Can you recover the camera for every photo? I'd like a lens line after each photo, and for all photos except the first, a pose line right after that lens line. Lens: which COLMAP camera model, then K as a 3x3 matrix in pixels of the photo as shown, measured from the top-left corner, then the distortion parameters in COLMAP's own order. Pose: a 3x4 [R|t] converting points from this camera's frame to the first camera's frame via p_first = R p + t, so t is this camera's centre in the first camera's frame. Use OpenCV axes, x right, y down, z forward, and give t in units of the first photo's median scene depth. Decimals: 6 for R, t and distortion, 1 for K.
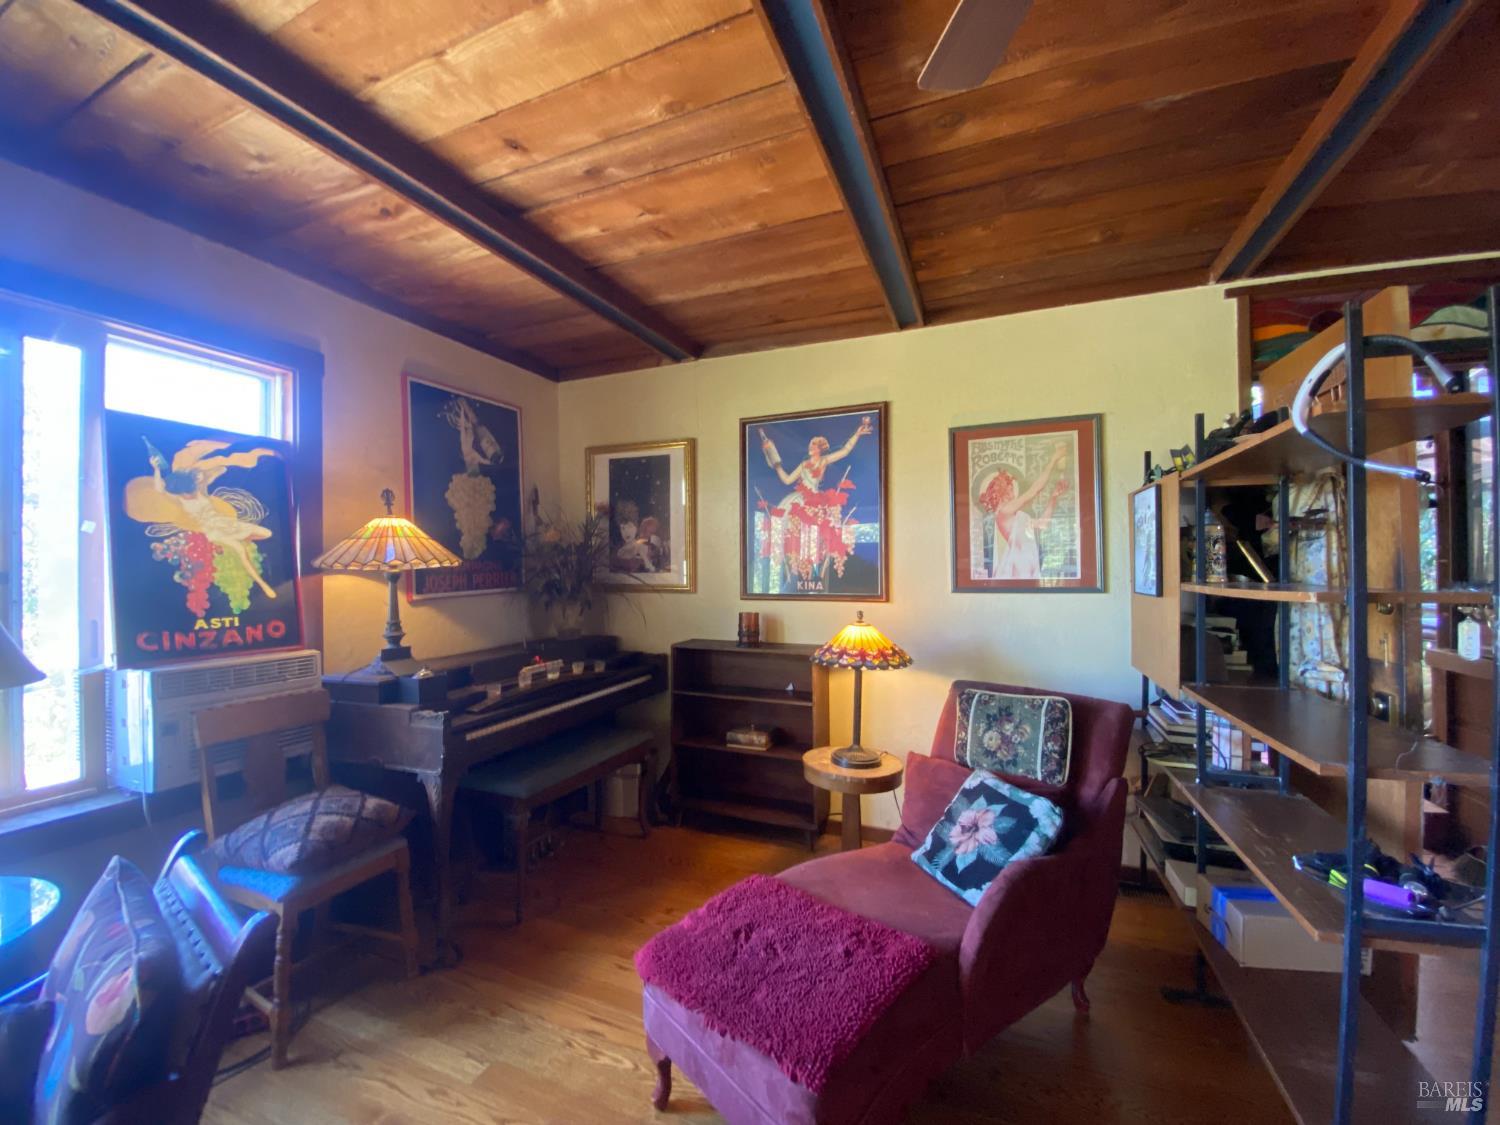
lens RADIAL K [[613.1, 0, 743.7], [0, 613.1, 562.7], [0, 0, 1]] dist [0.003882, -0.012784]
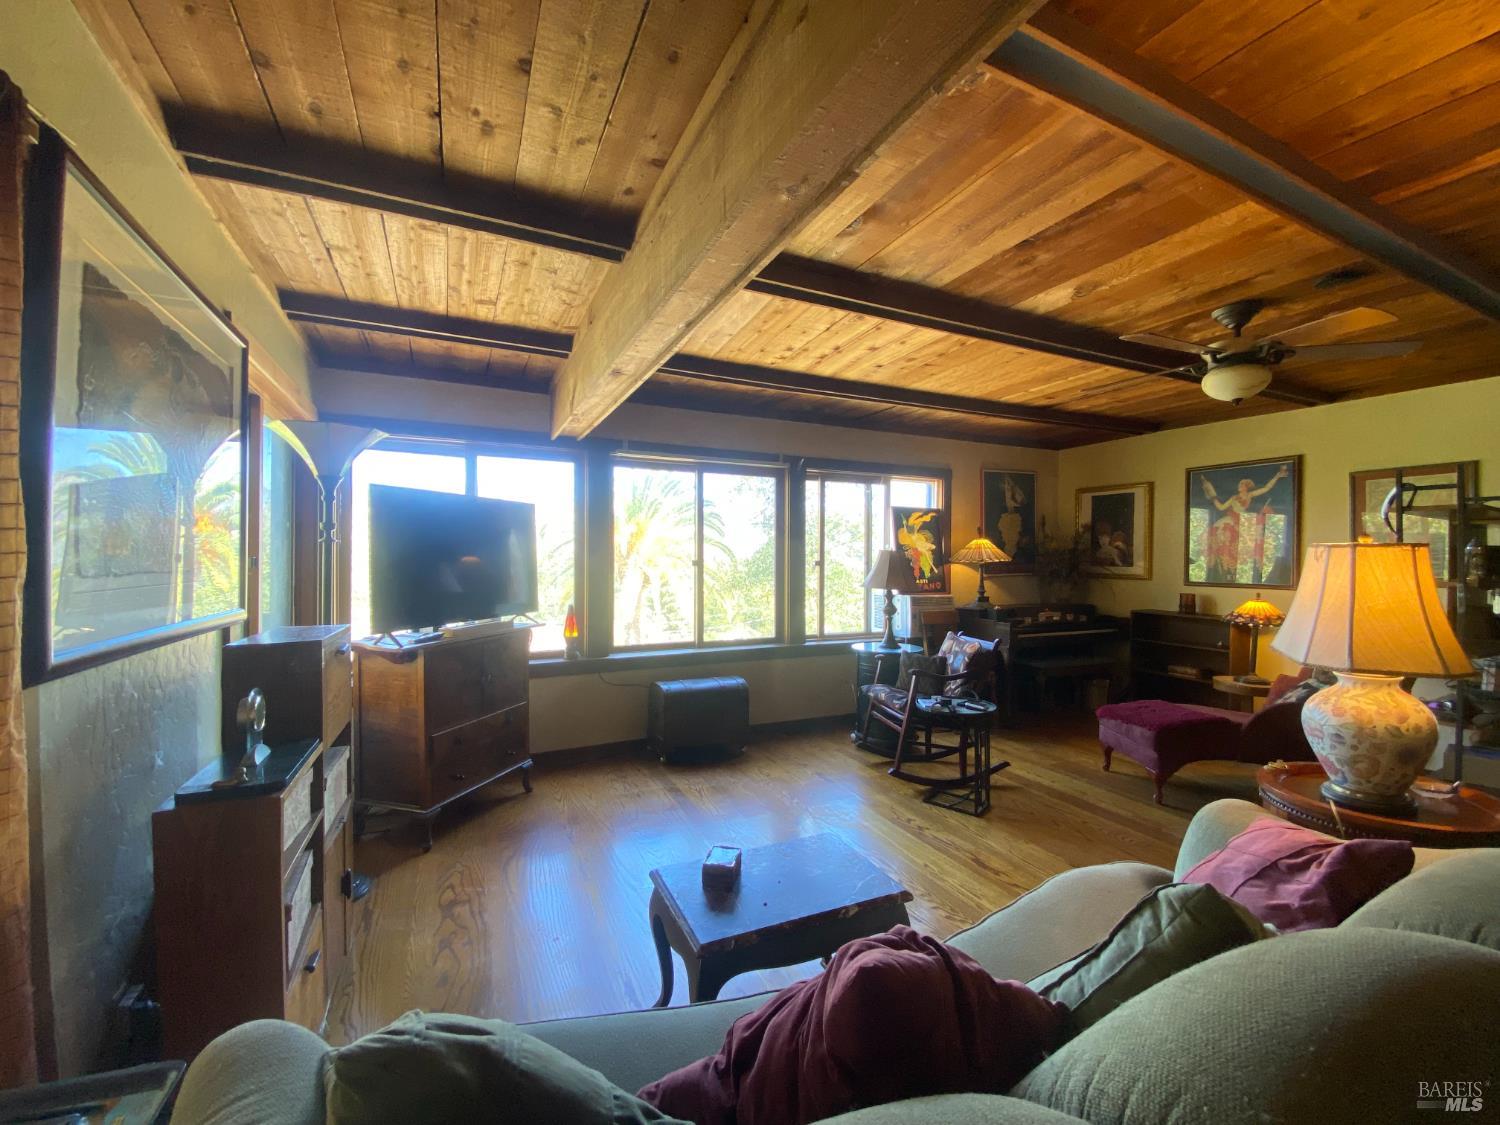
lens RADIAL K [[613.1, 0, 740.4], [0, 613.1, 554.0], [0, 0, 1]] dist [0.003882, -0.012784]
pose [[0.732693, 0.012467, -0.680445, 0.243076], [-0.009183, 0.999922, 0.008432, -0.023968], [0.680498, 0.000070, 0.732750, -0.973950]]
